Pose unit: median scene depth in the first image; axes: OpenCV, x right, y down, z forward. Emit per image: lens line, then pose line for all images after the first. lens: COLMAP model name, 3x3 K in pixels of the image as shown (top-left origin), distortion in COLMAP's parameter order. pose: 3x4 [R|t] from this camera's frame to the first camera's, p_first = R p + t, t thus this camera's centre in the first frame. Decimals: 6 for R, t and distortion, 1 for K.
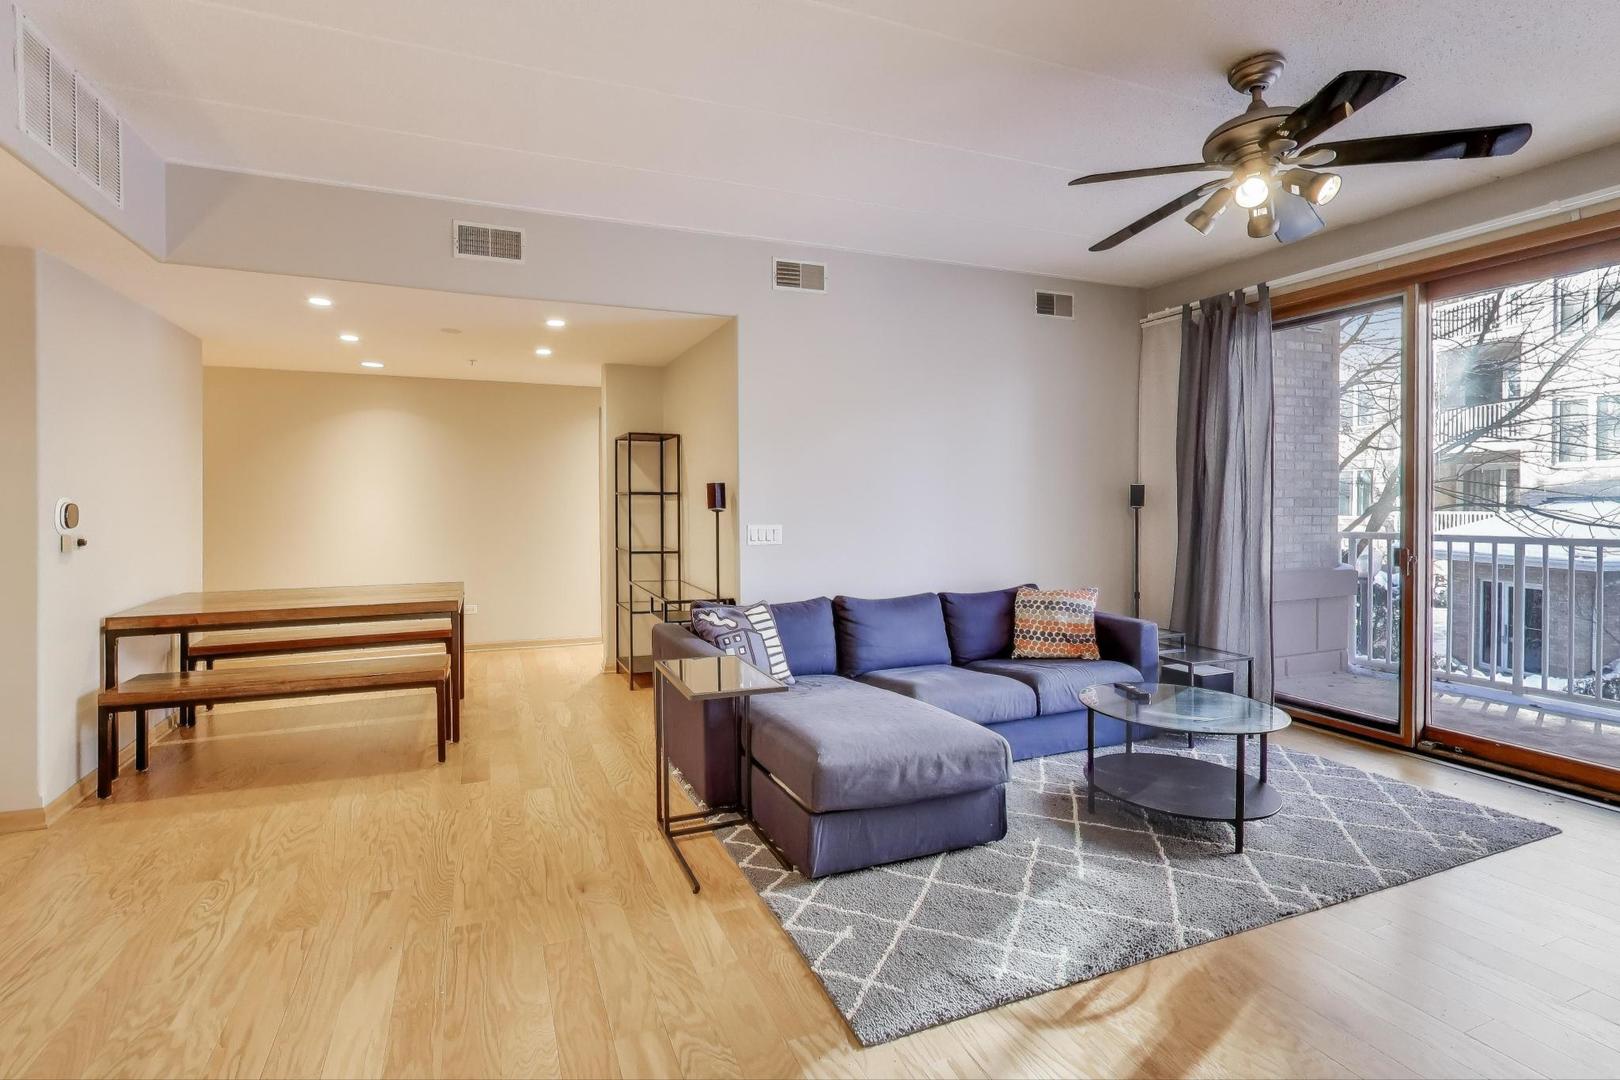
lens RADIAL K [[717.2, 0, 851.5], [0, 717.2, 504.0], [0, 0, 1]] dist [0.000419, 0.000132]
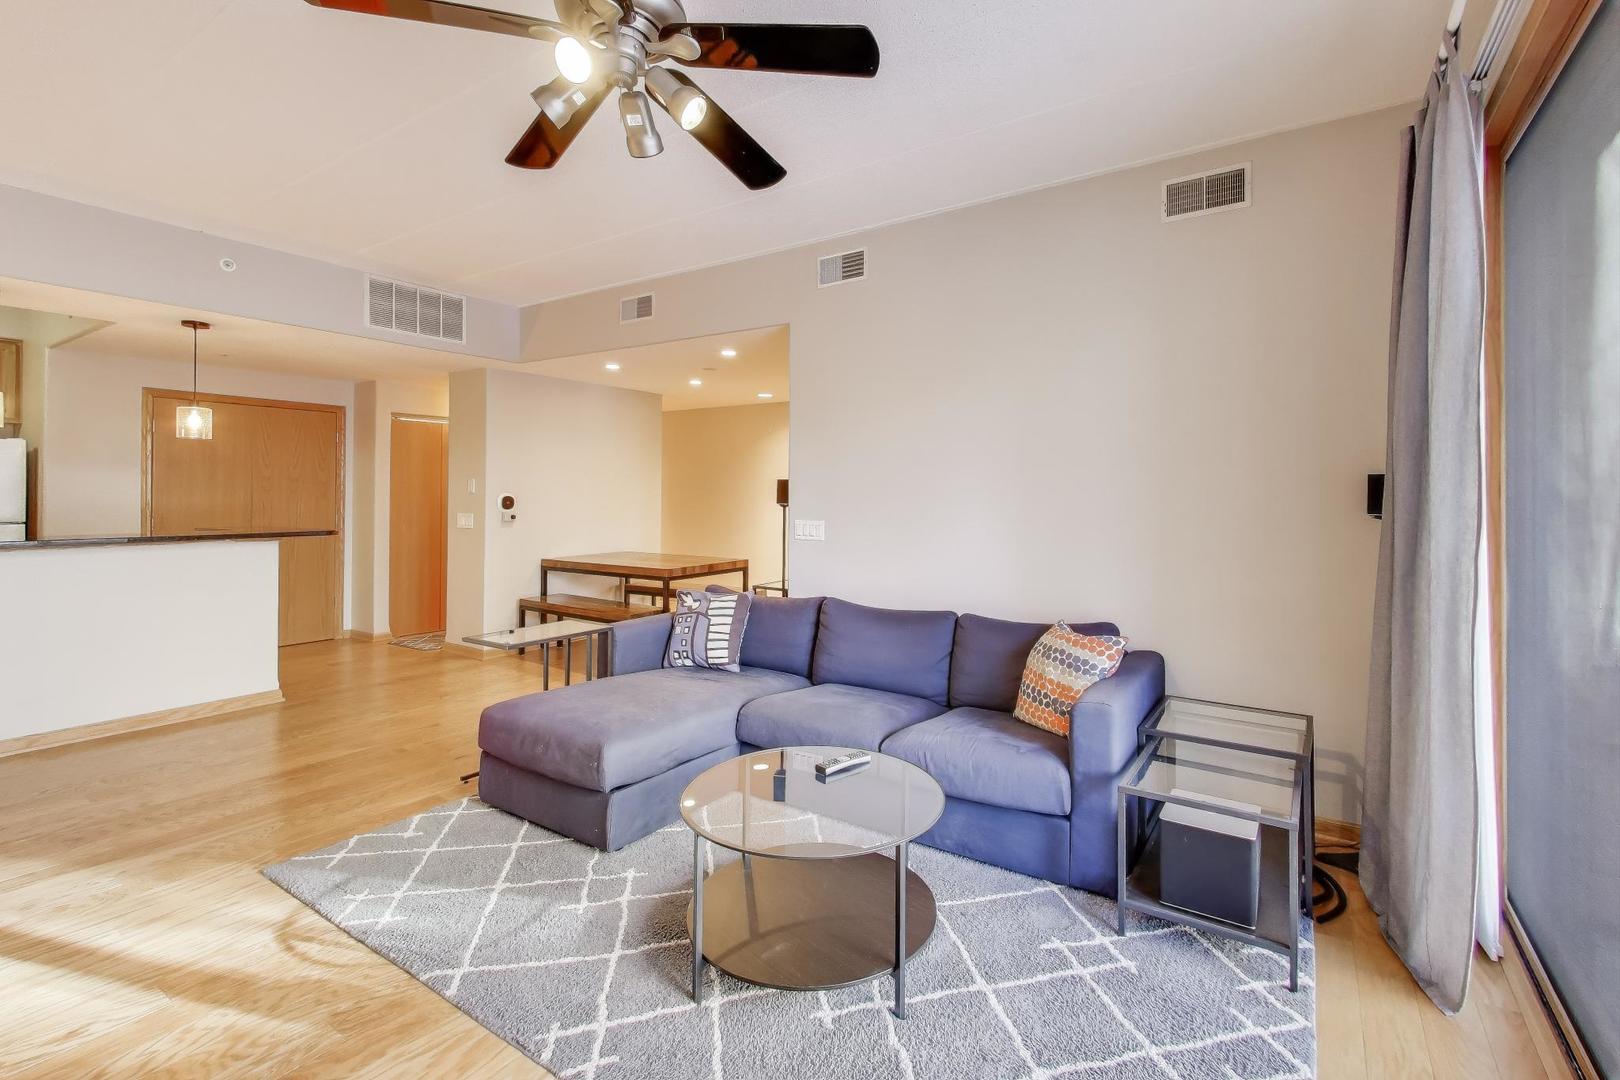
lens RADIAL K [[742.1, 0, 808.2], [0, 742.1, 474.4], [0, 0, 1]] dist [0.012850, 0.000070]
pose [[0.564014, -0.022118, -0.825469, 0.877284], [-0.019412, 0.999010, -0.040032, 0.006745], [0.825537, 0.038603, 0.563026, 0.486457]]
